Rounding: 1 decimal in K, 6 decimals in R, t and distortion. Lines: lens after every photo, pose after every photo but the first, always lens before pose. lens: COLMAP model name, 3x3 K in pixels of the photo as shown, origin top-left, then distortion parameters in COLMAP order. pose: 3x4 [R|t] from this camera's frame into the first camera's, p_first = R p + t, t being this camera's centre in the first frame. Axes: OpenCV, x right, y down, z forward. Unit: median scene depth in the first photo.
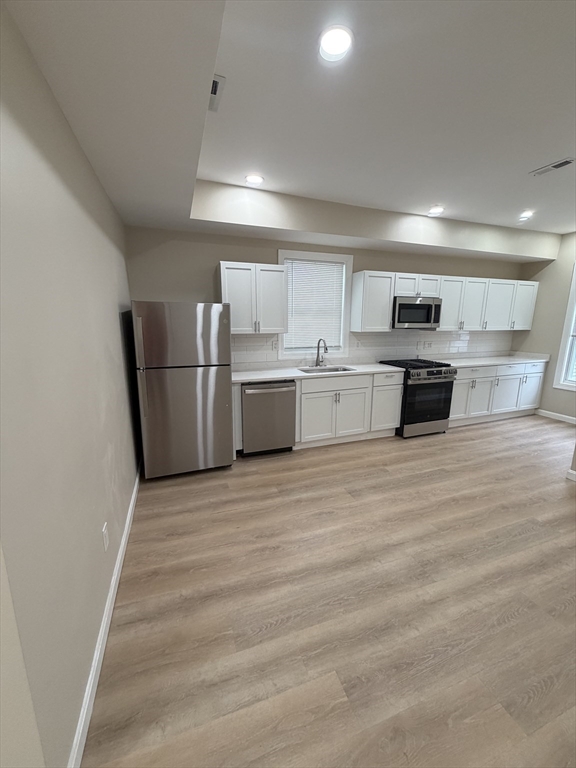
lens RADIAL K [[305.0, 0, 286.5], [0, 305.0, 379.8], [0, 0, 1]] dist [0.000774, 0.000396]
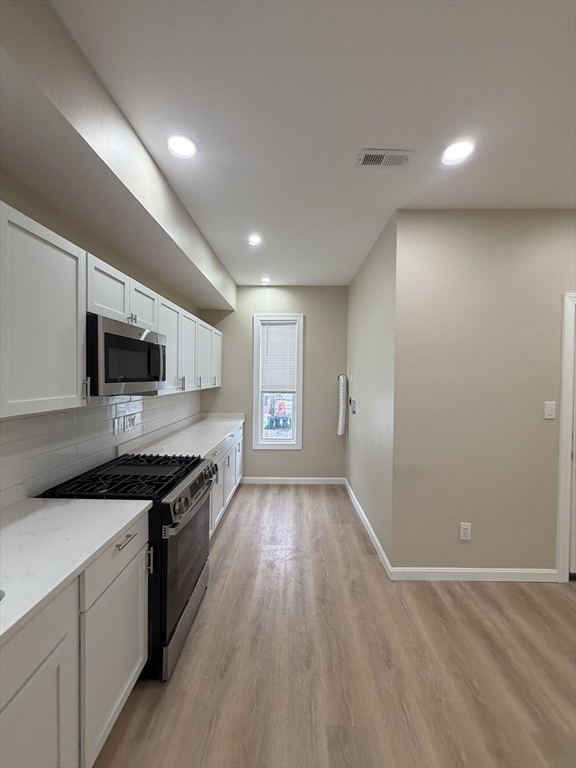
lens RADIAL K [[305.0, 0, 288.1], [0, 305.0, 381.0], [0, 0, 1]] dist [0.000774, 0.000396]
pose [[0.359279, -0.015748, 0.933097, 0.102531], [0.173686, 0.983517, -0.050277, -0.143949], [-0.916925, 0.180130, 0.356092, 0.723938]]
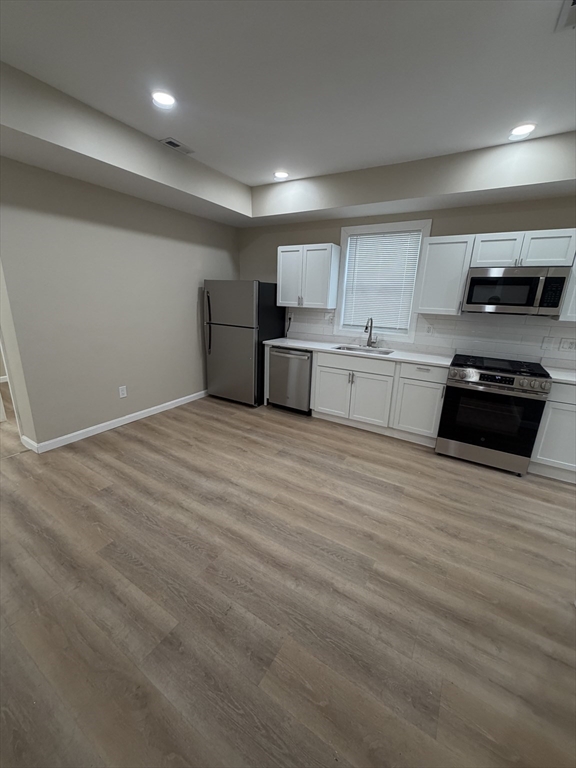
lens RADIAL K [[305.0, 0, 289.0], [0, 305.0, 380.2], [0, 0, 1]] dist [0.000774, 0.000396]
pose [[0.625658, 0.222503, -0.747693, 0.760808], [-0.183034, 0.973575, 0.136563, -0.030742], [0.758321, 0.051411, 0.649851, 0.218746]]
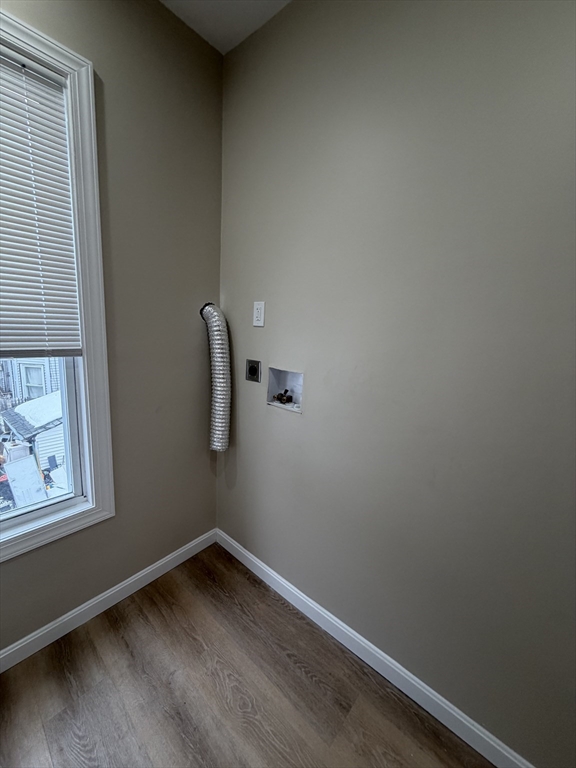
lens RADIAL K [[305.0, 0, 287.9], [0, 305.0, 380.8], [0, 0, 1]] dist [0.000774, 0.000396]
pose [[-0.483504, -0.176572, 0.857348, 0.783336], [0.121993, 0.956293, 0.265748, -0.187859], [-0.866800, 0.233081, -0.440831, 1.079941]]
